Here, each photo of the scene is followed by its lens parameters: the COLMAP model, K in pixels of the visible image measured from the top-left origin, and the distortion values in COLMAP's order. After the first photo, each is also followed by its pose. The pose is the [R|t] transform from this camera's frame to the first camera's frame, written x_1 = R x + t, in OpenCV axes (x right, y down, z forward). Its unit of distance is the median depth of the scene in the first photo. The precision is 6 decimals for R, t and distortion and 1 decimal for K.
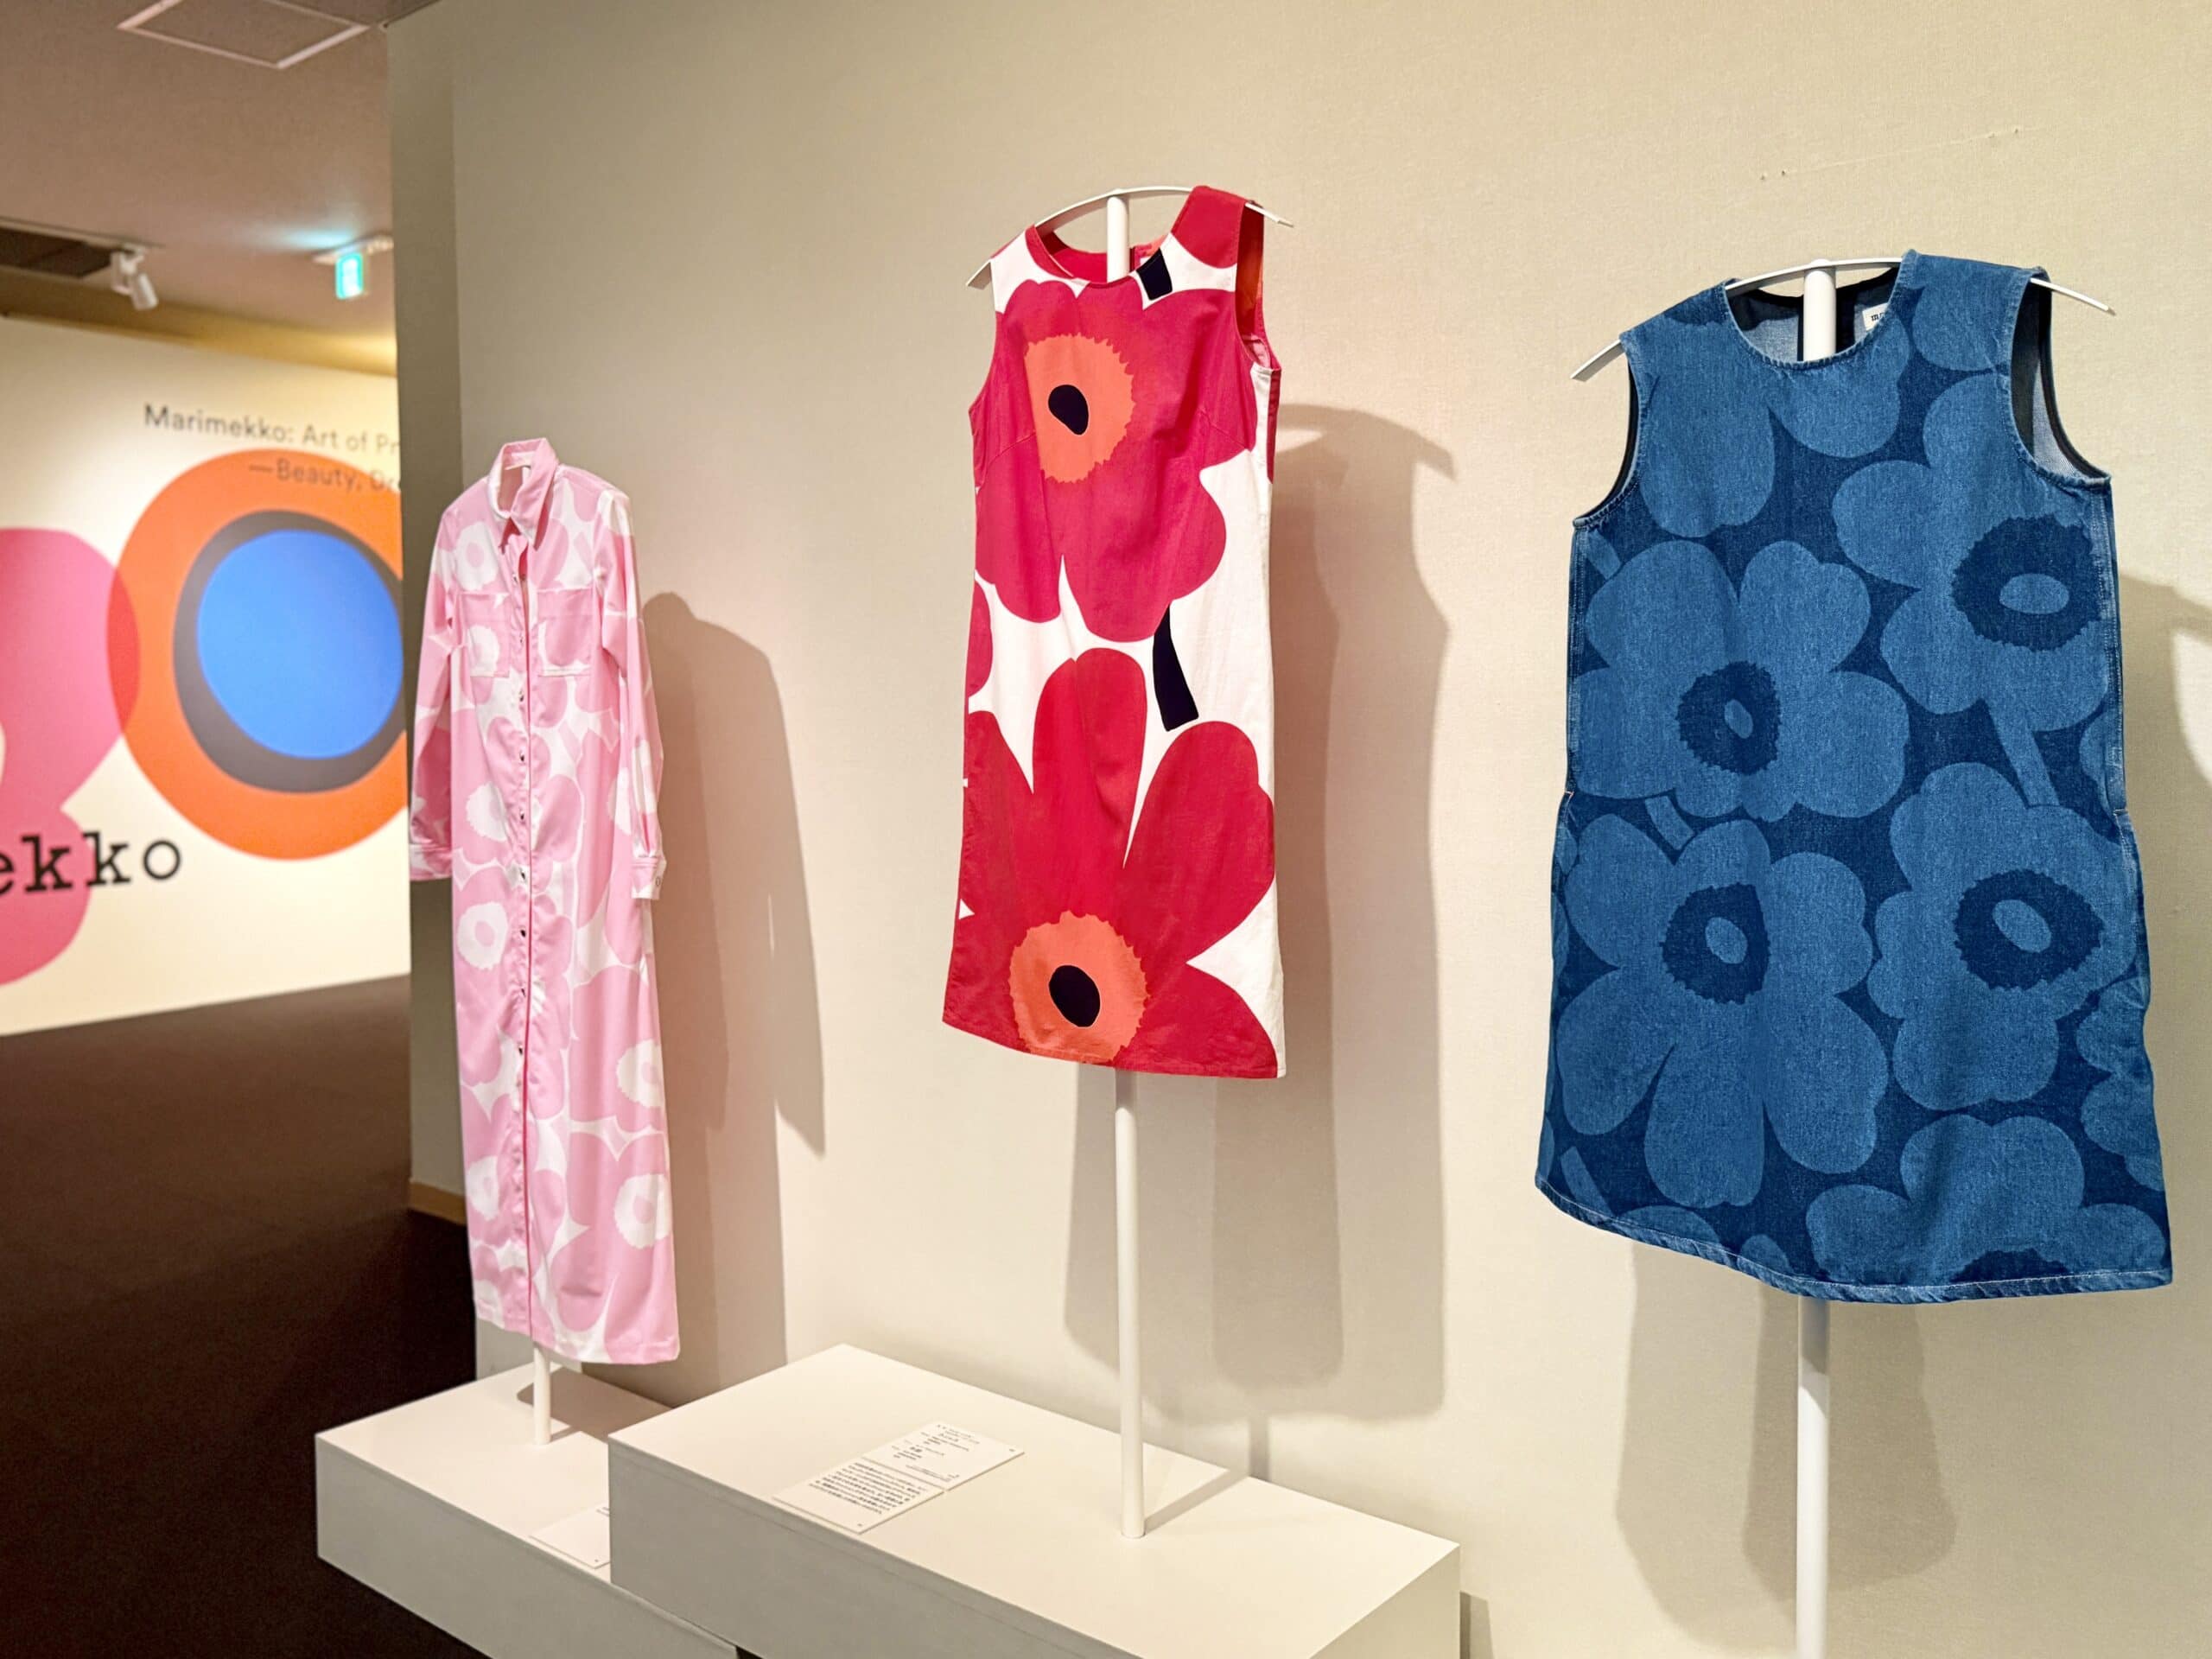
lens RADIAL K [[1870.6, 0, 1103.9], [0, 1870.6, 832.0], [0, 0, 1]] dist [0.007907, 0.009637]
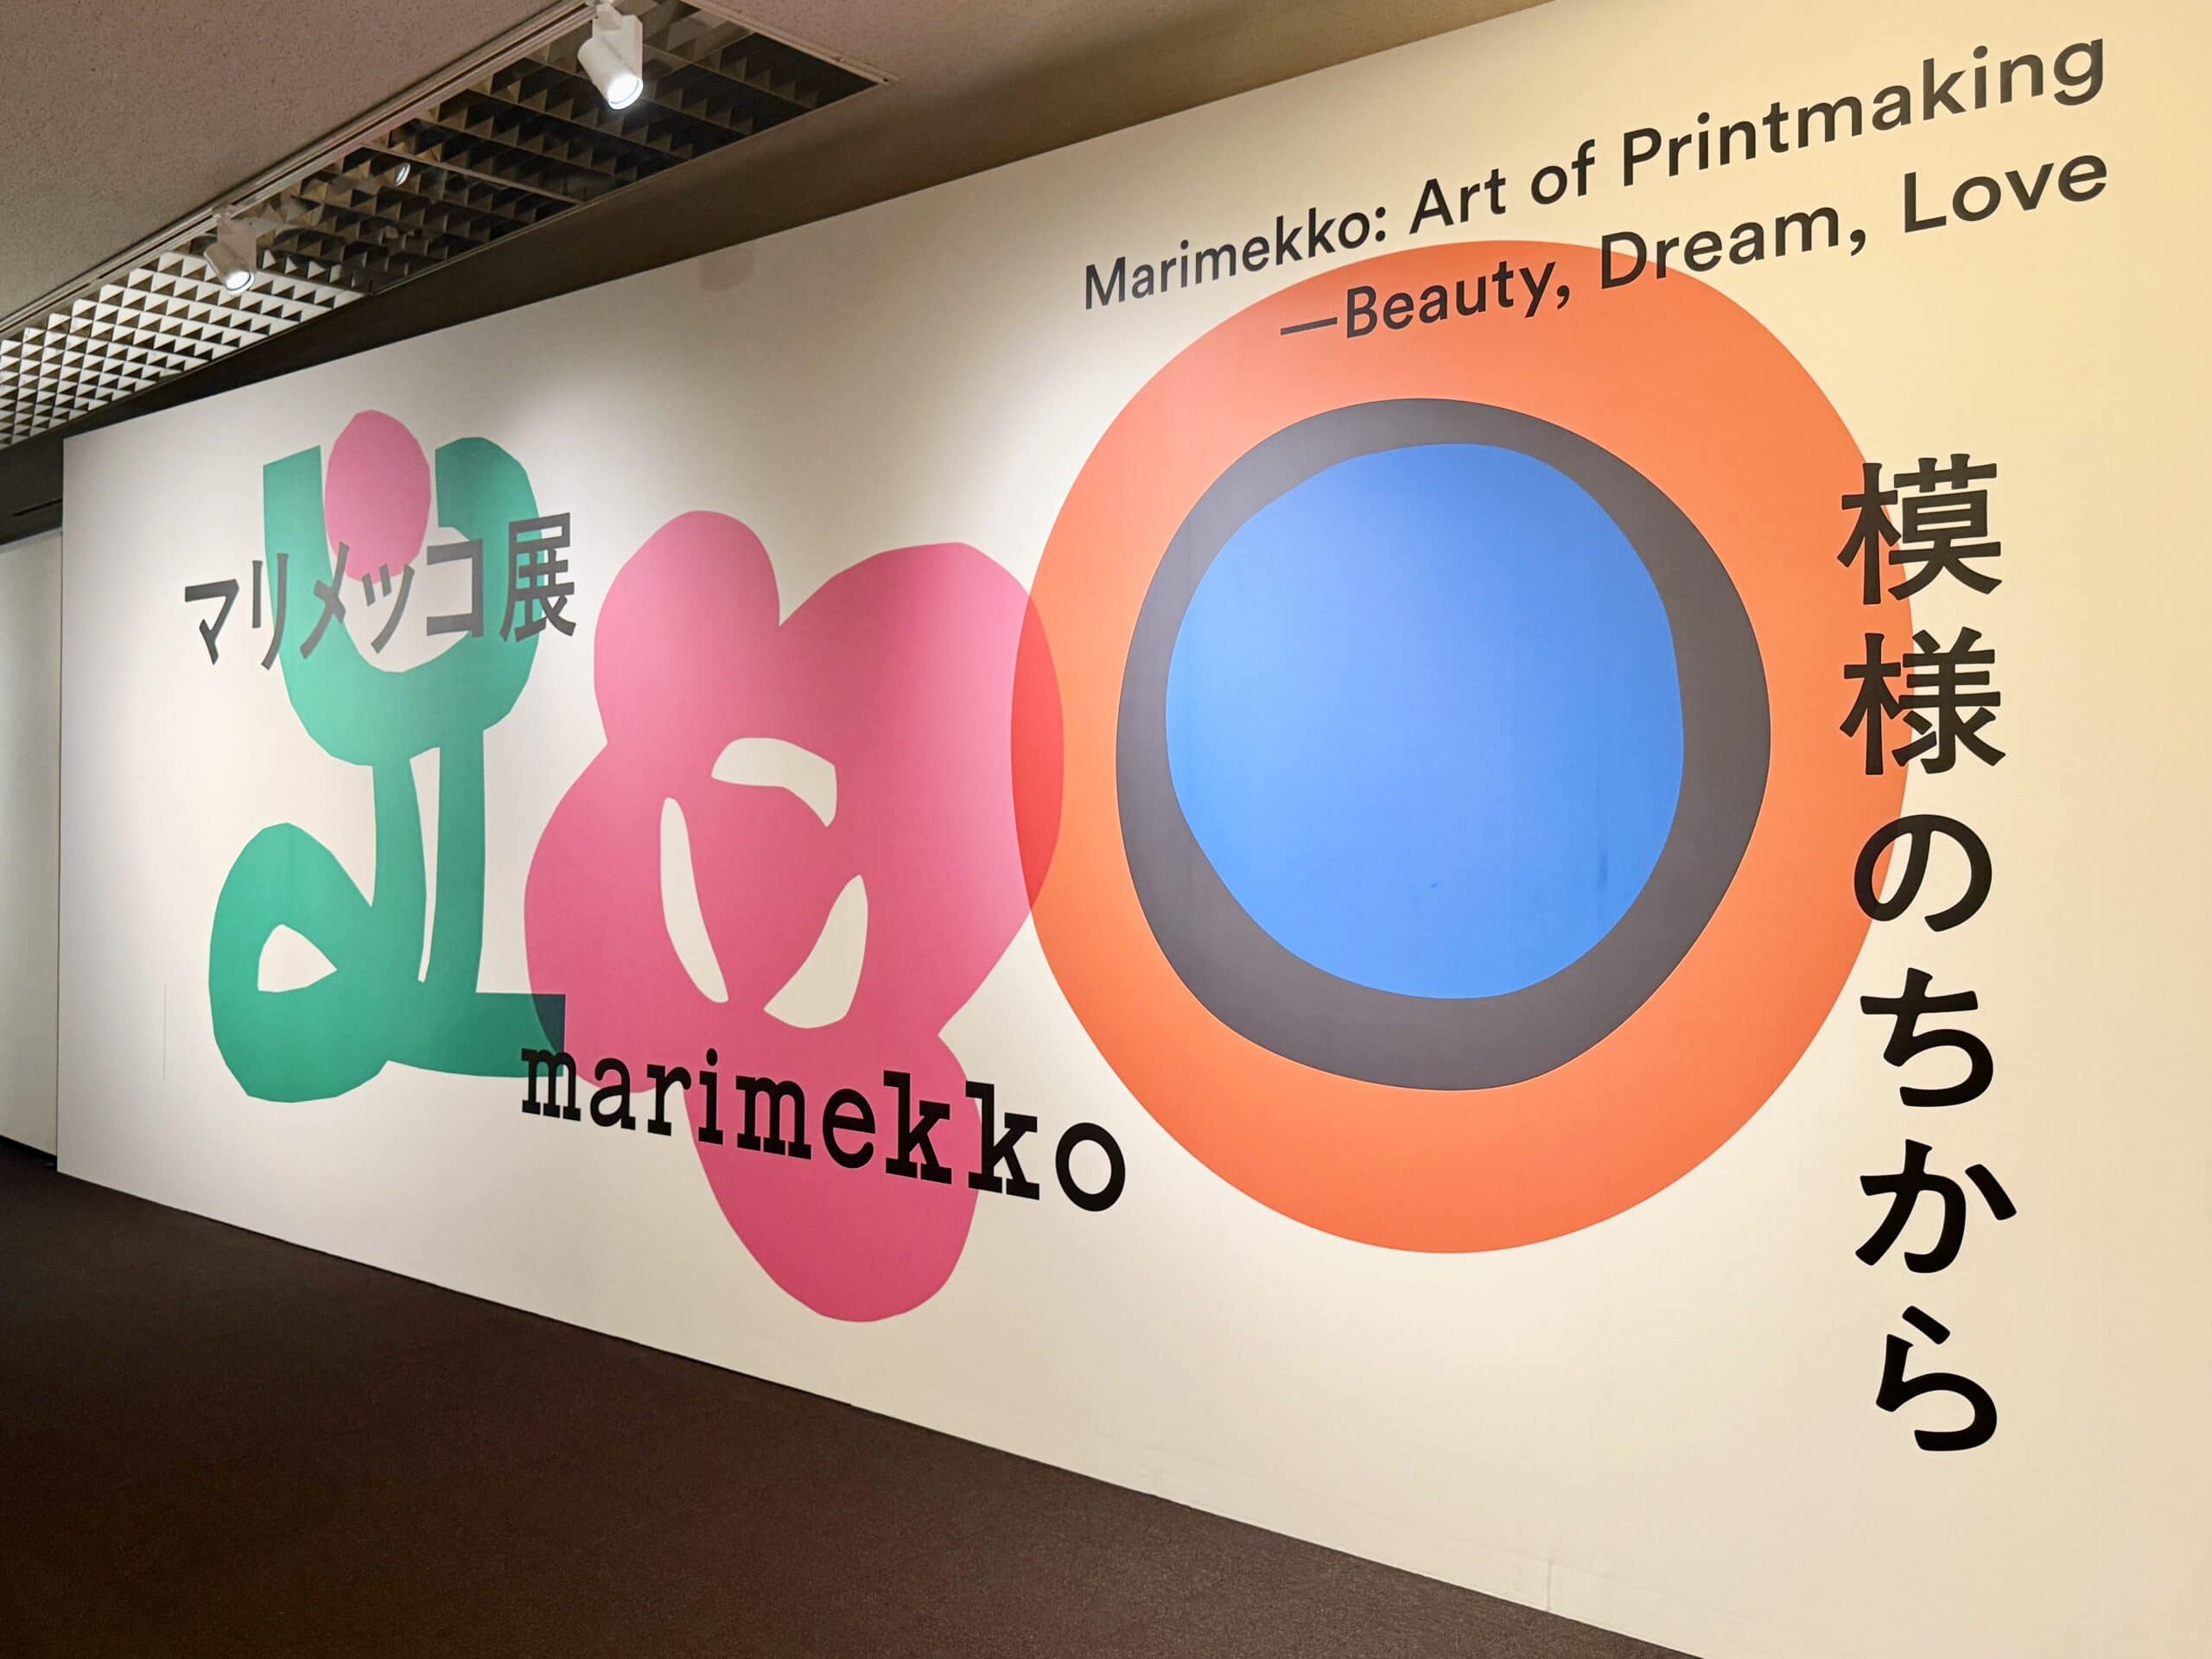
lens RADIAL K [[1870.6, 0, 1105.3], [0, 1870.6, 832.8], [0, 0, 1]] dist [0.007907, 0.009637]
pose [[0.891910, -0.005132, -0.452185, -0.266616], [-0.023546, 0.998052, -0.057771, -0.042772], [0.451600, 0.062174, 0.890051, 0.538541]]
